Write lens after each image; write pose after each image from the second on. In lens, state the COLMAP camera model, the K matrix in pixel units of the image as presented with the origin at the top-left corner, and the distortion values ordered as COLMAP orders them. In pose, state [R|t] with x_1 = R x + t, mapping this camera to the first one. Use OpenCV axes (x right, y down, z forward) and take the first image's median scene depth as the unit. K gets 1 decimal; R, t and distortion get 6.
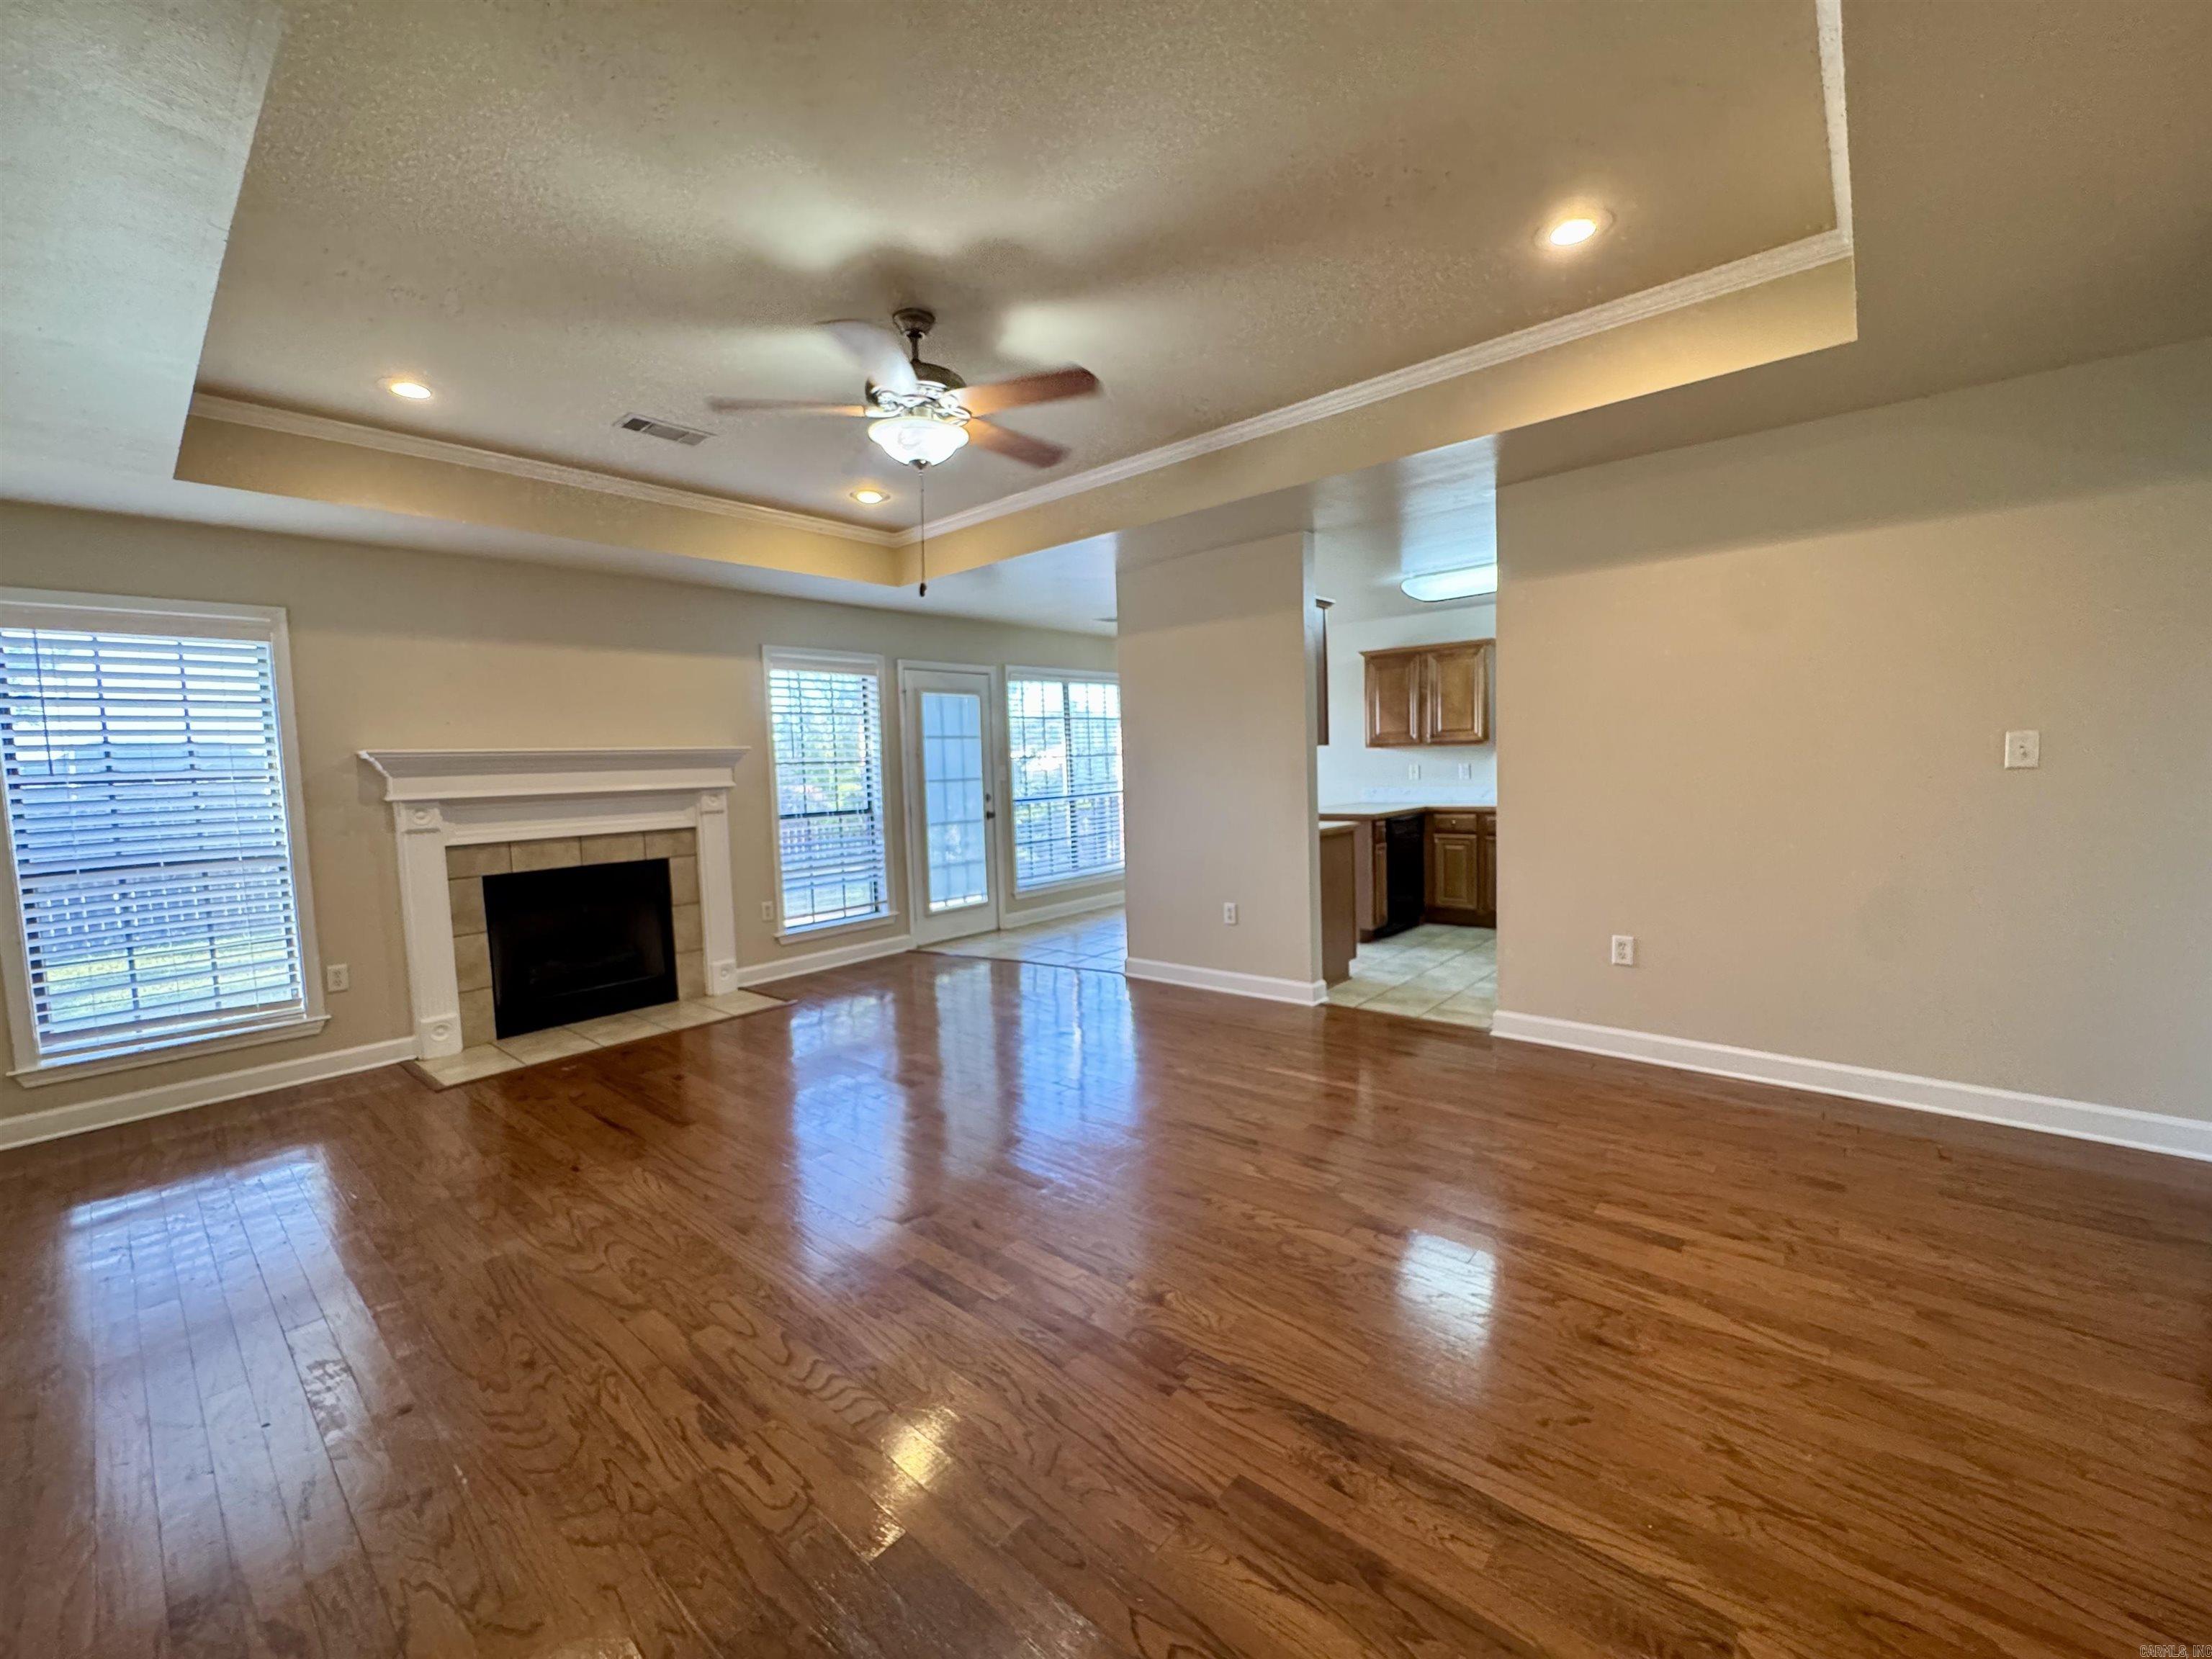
lens RADIAL K [[889.4, 0, 1106.0], [0, 889.4, 829.5], [0, 0, 1]] dist [-0.003835, 0.000131]
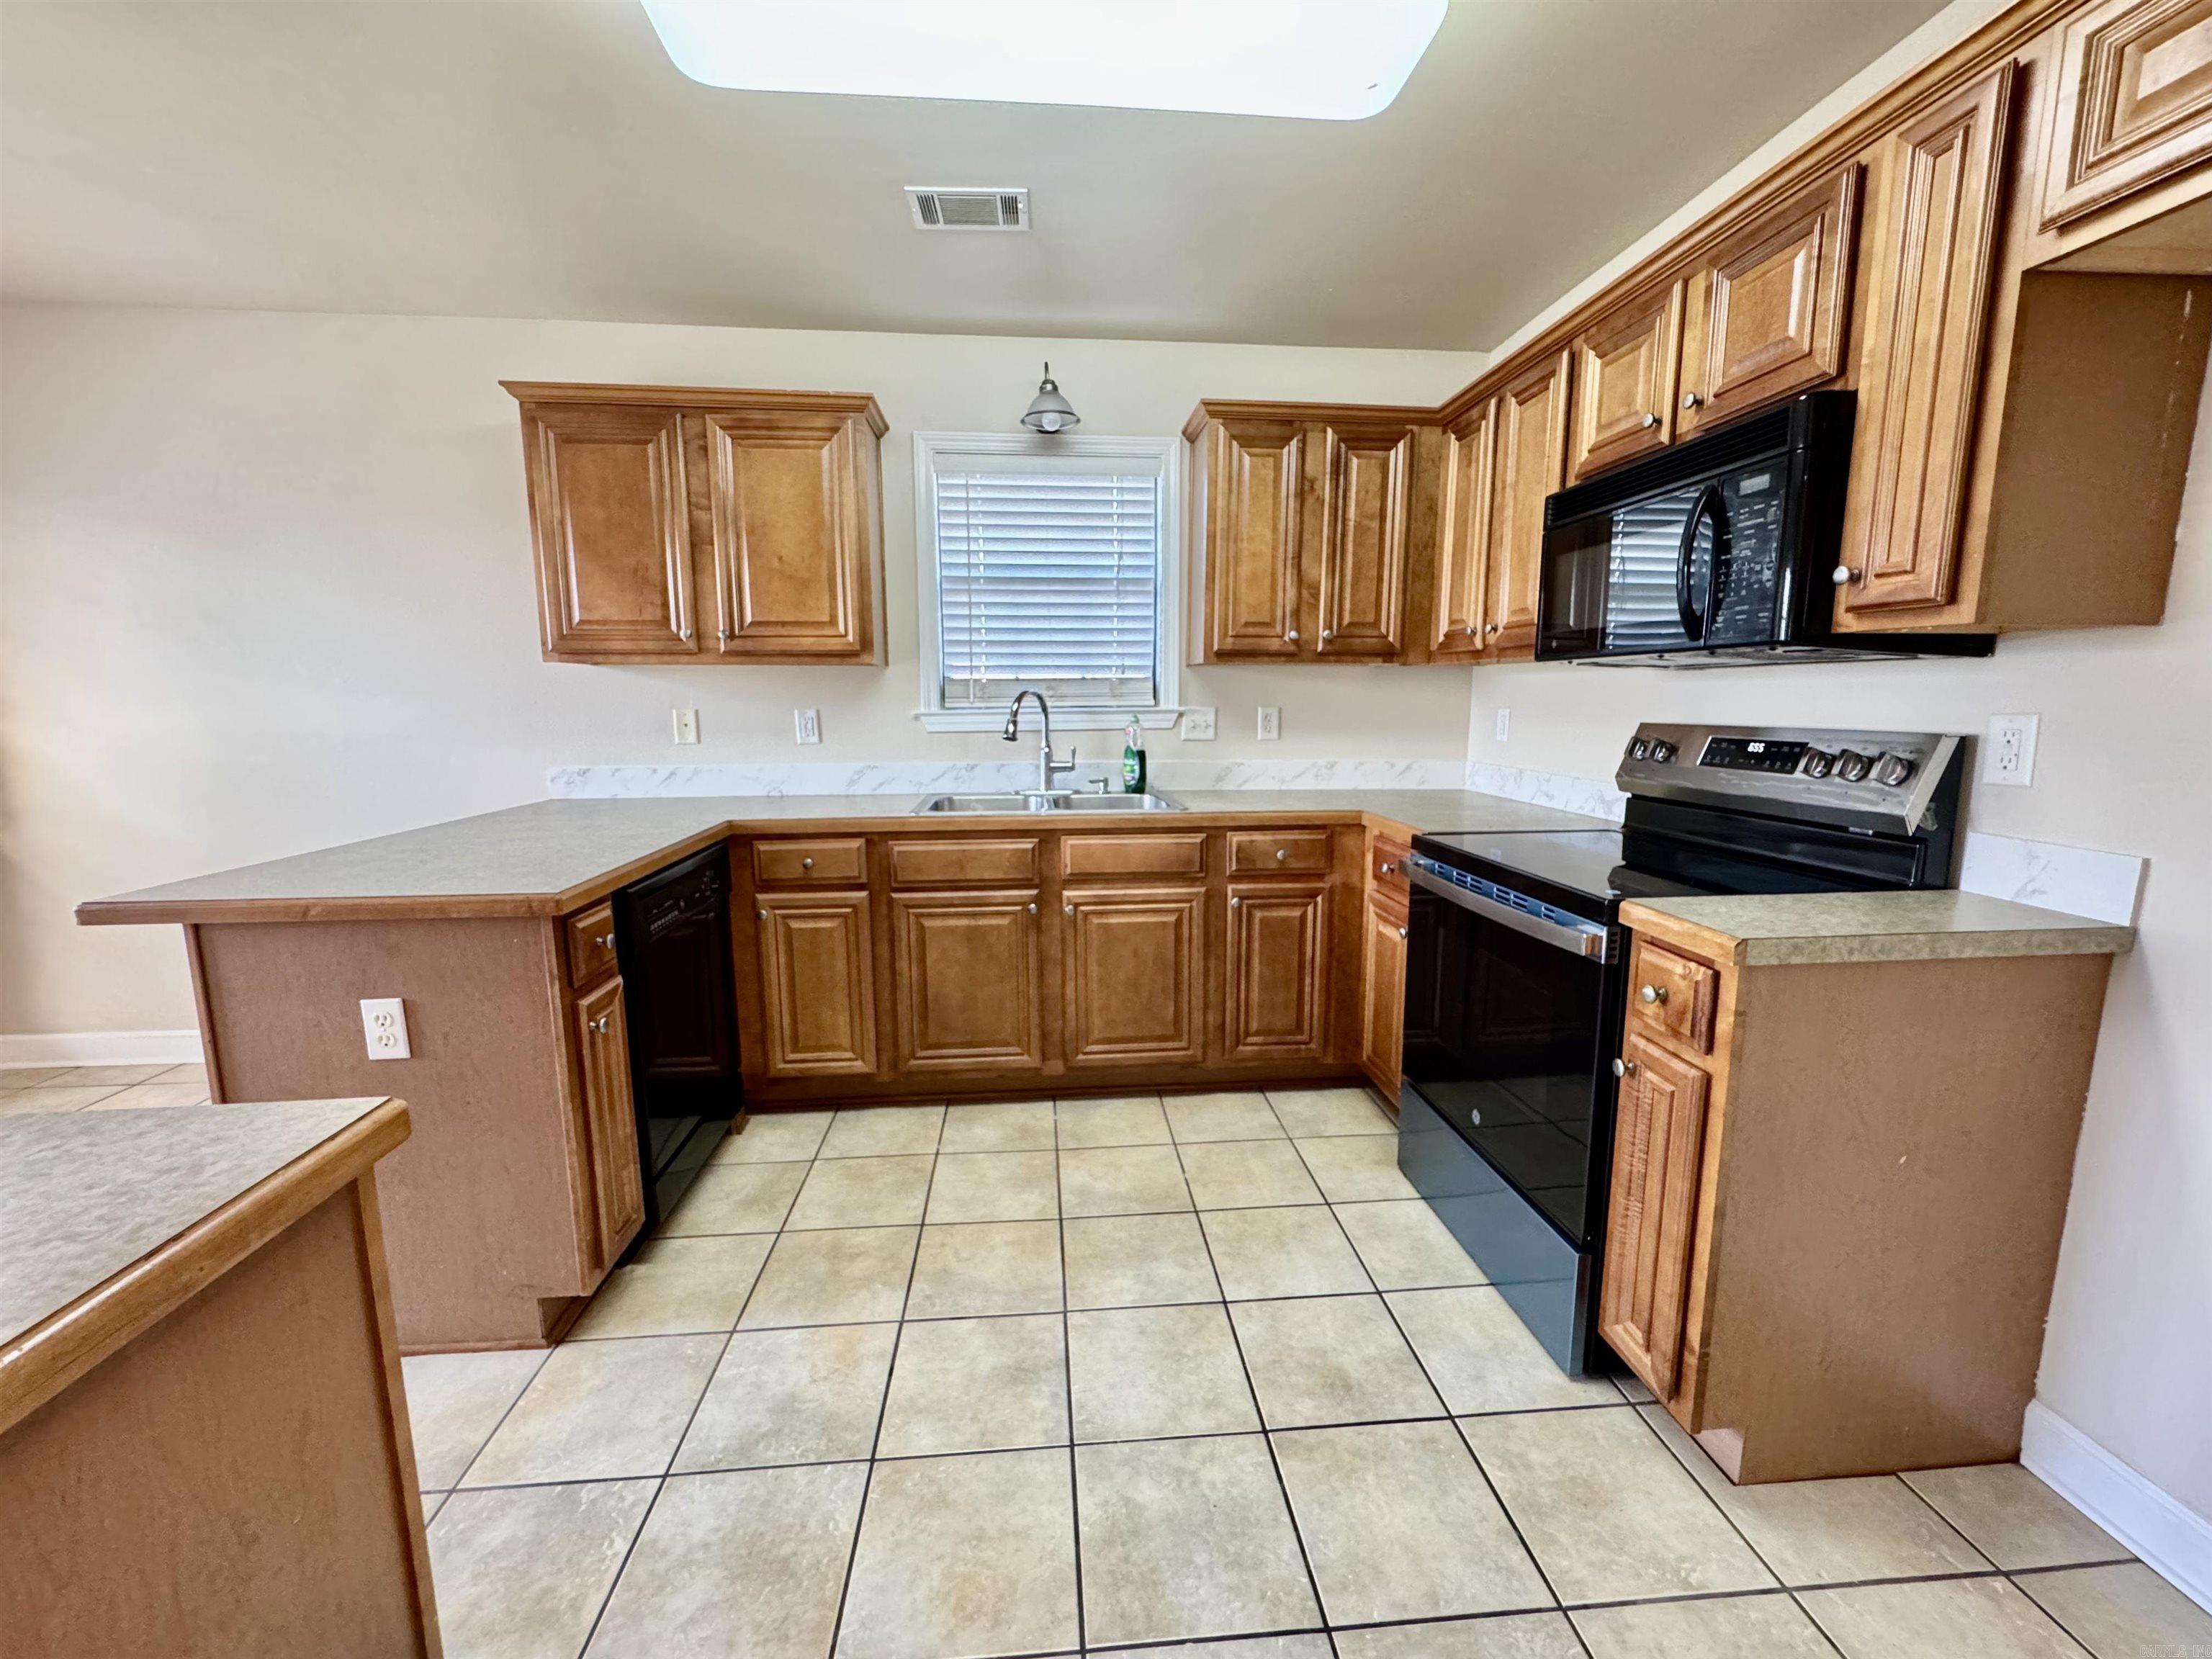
lens RADIAL K [[889.4, 0, 1106.0], [0, 889.4, 829.5], [0, 0, 1]] dist [-0.003835, 0.000131]
pose [[0.699373, -0.078912, 0.710387, 0.199430], [0.033627, 0.996419, 0.077580, -0.045285], [-0.713965, -0.030370, 0.699522, 0.609401]]
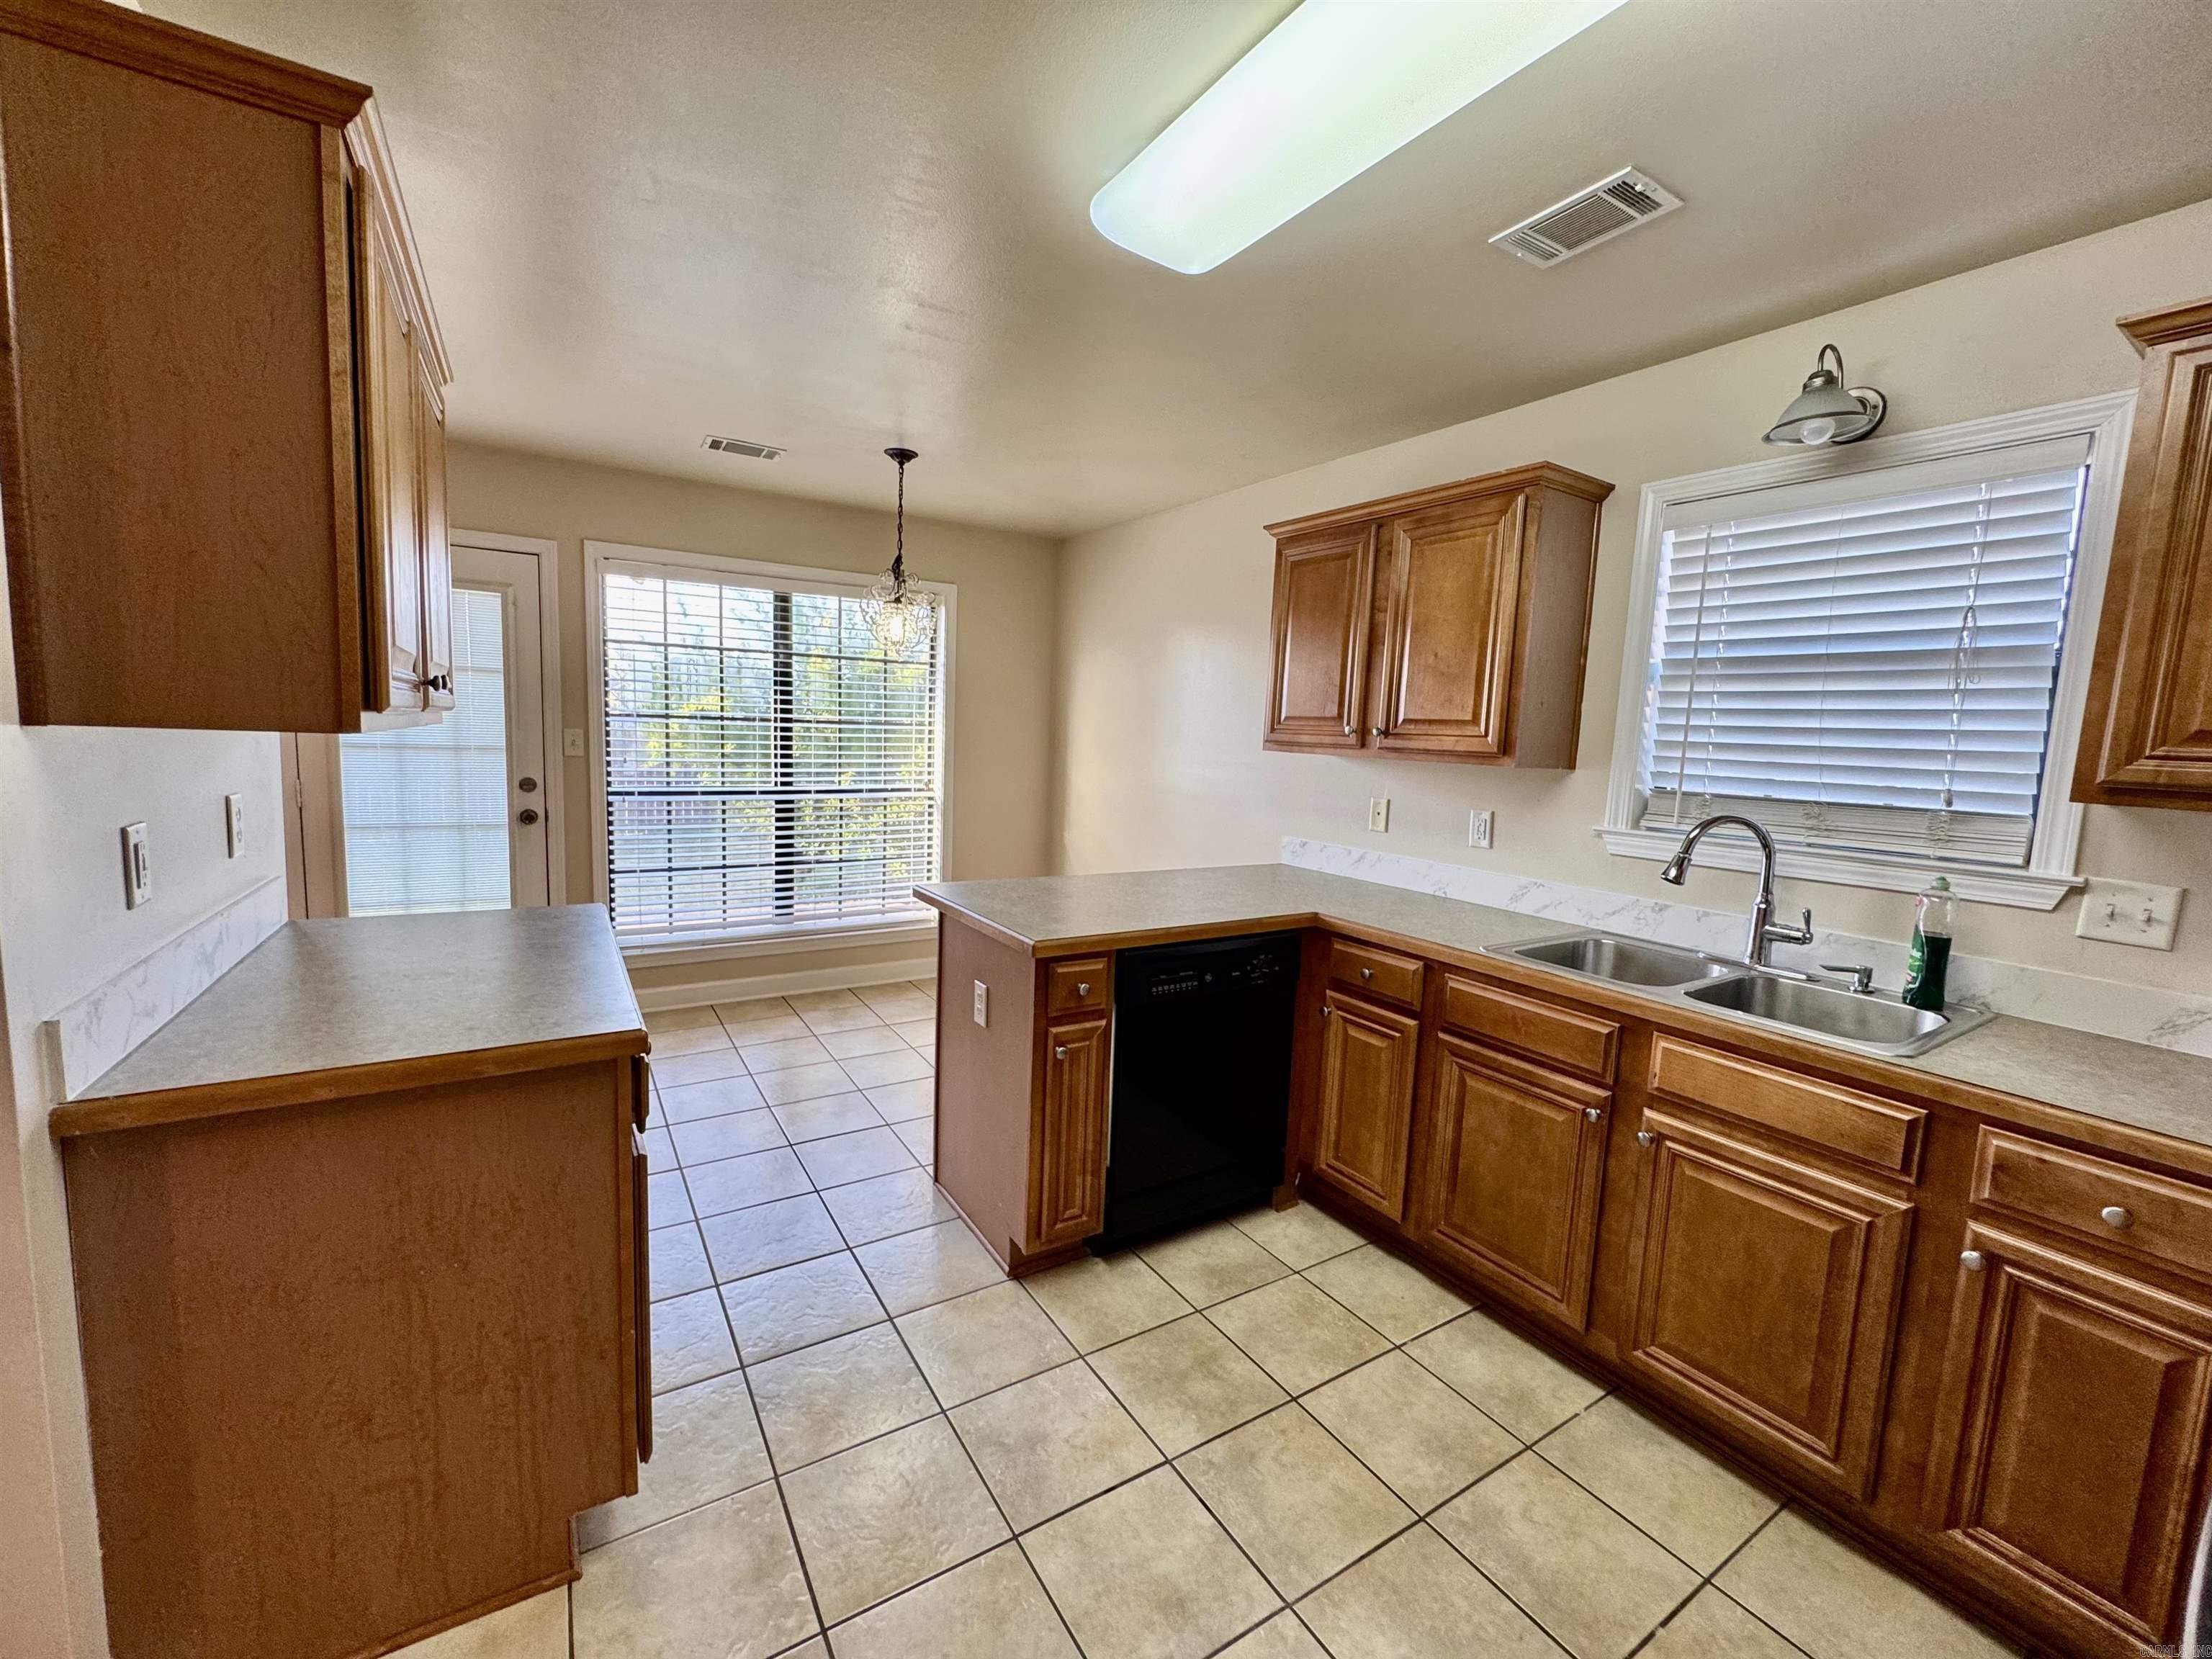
lens RADIAL K [[889.4, 0, 1106.0], [0, 889.4, 829.5], [0, 0, 1]] dist [-0.003835, 0.000131]
pose [[0.953857, 0.105367, -0.281167, 0.366898], [-0.094931, 0.994201, 0.050525, -0.071278], [0.284860, -0.021502, 0.958328, 0.589127]]
